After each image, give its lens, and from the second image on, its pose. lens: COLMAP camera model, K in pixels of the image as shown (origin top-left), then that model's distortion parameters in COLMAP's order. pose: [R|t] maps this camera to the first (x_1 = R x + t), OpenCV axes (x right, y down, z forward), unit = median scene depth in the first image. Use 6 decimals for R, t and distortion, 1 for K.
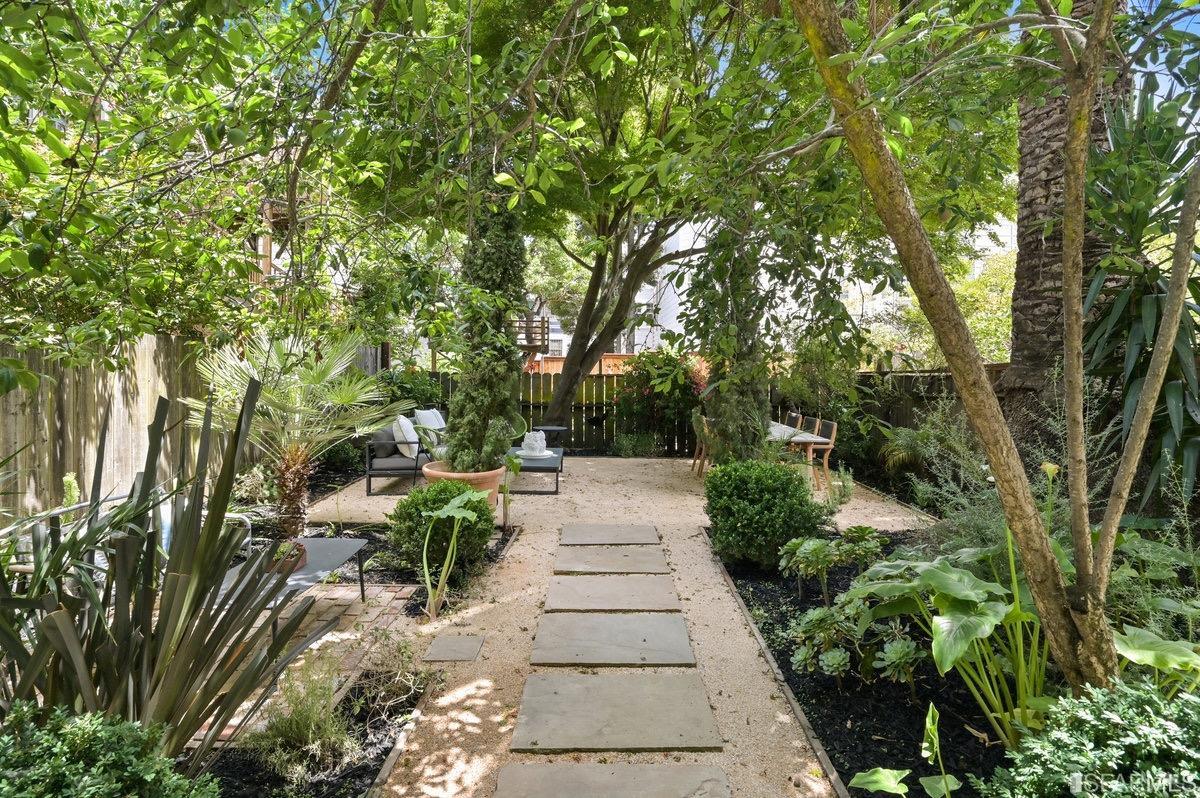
lens RADIAL K [[598.5, 0, 596.6], [0, 598.5, 355.1], [0, 0, 1]] dist [-0.005029, -0.001147]
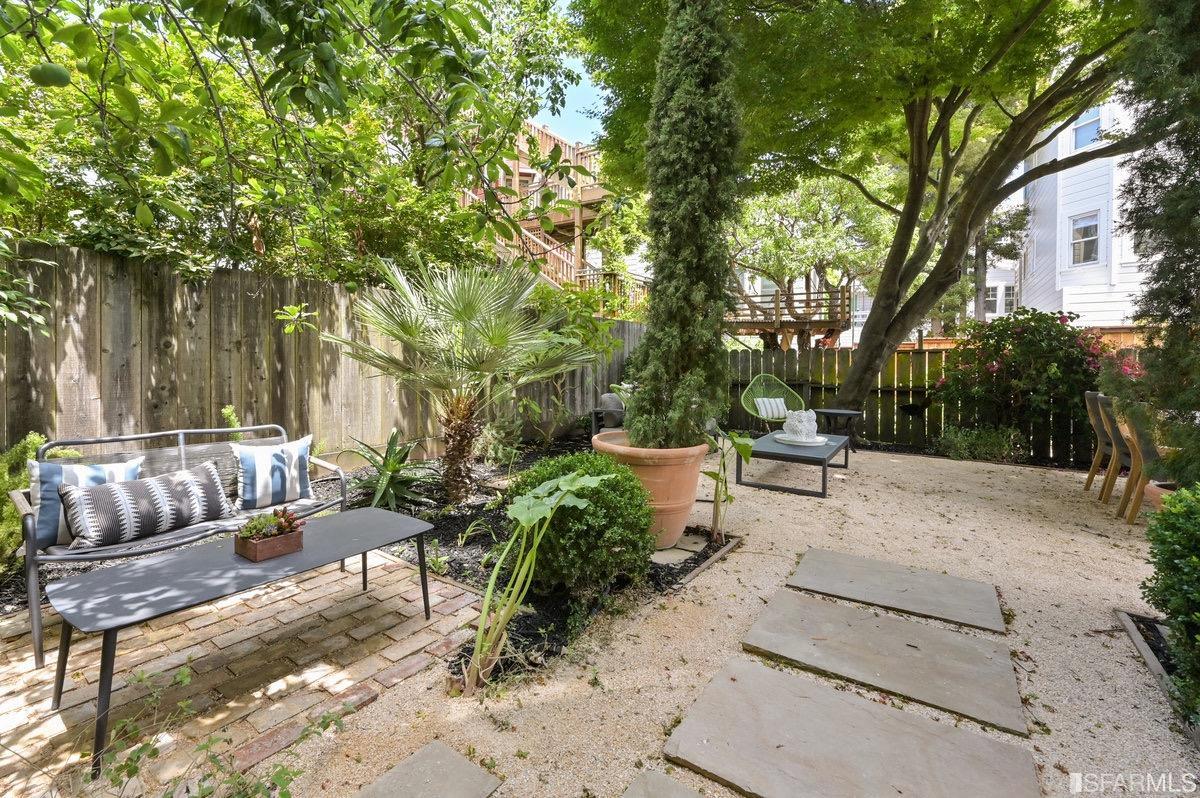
lens RADIAL K [[506.2, 0, 593.4], [0, 506.2, 367.2], [0, 0, 1]] dist [-0.001941, 0.000095]
pose [[0.822920, 0.000306, -0.568157, 0.086271], [0.007527, 0.999906, 0.011441, 0.128575], [0.568107, -0.013691, 0.822841, 0.650353]]
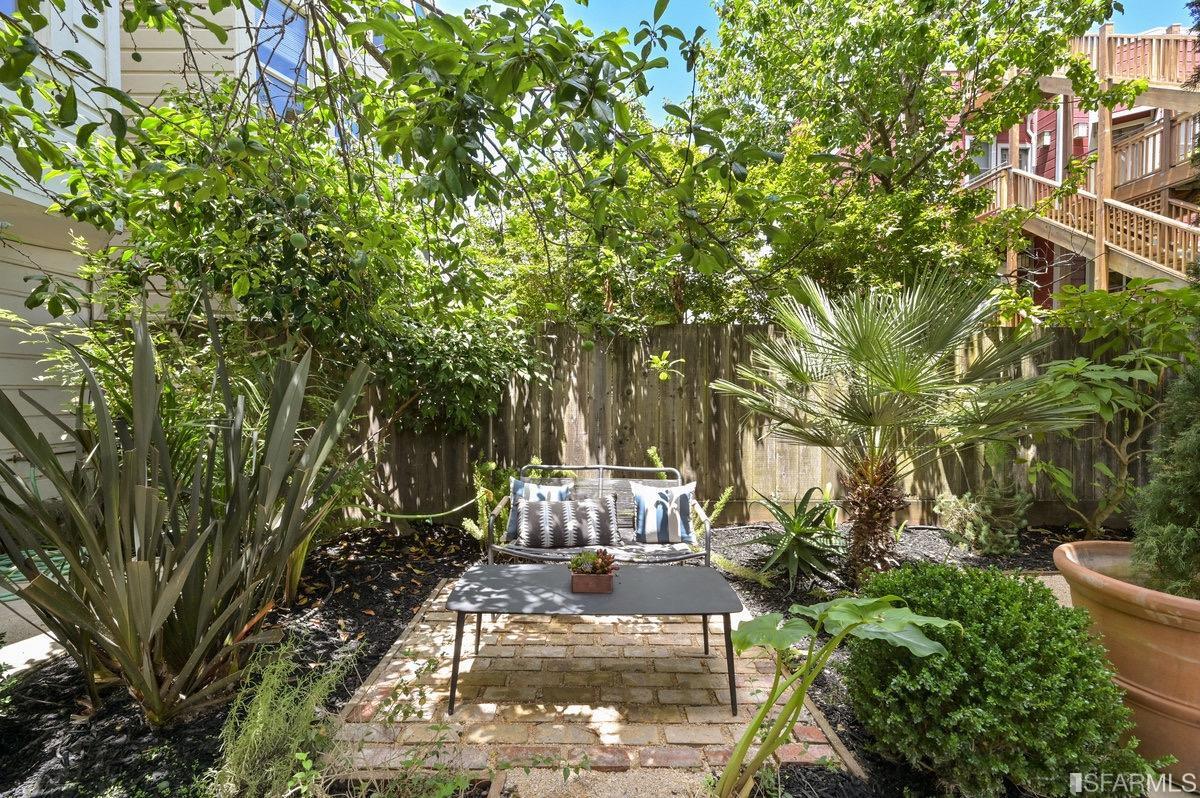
lens RADIAL K [[547.5, 0, 600.0], [0, 547.5, 399.0], [0, 0, 1]] dist [-0.001606, 0.000024]
pose [[0.026970, -0.002116, -0.999634, 0.135669], [-0.000978, 0.999997, -0.002143, 0.112196], [0.999636, 0.001036, 0.026967, 0.859477]]
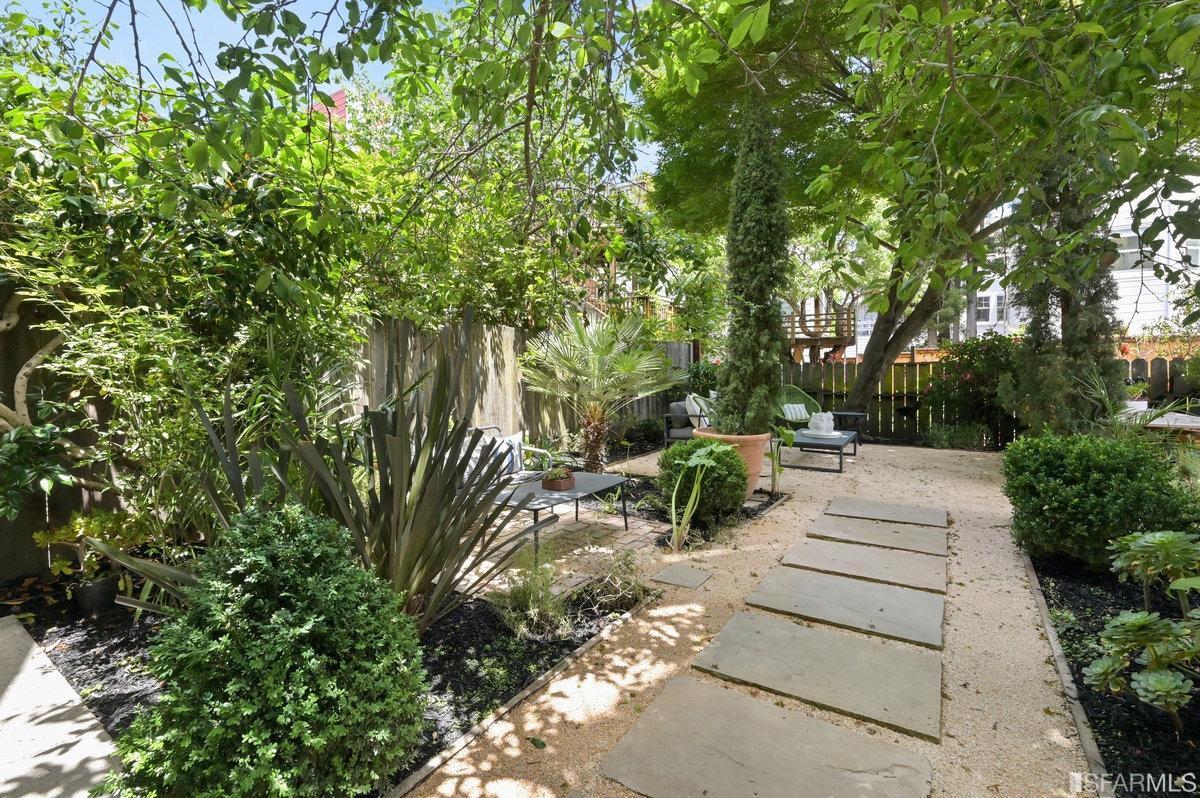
lens RADIAL K [[521.3, 0, 600.6], [0, 521.3, 386.4], [0, 0, 1]] dist [-0.001756, -0.001022]
pose [[0.834597, -0.003914, -0.550847, 0.139249], [0.023911, 0.999290, 0.029128, 0.099065], [0.550342, -0.037481, 0.834098, 0.120952]]
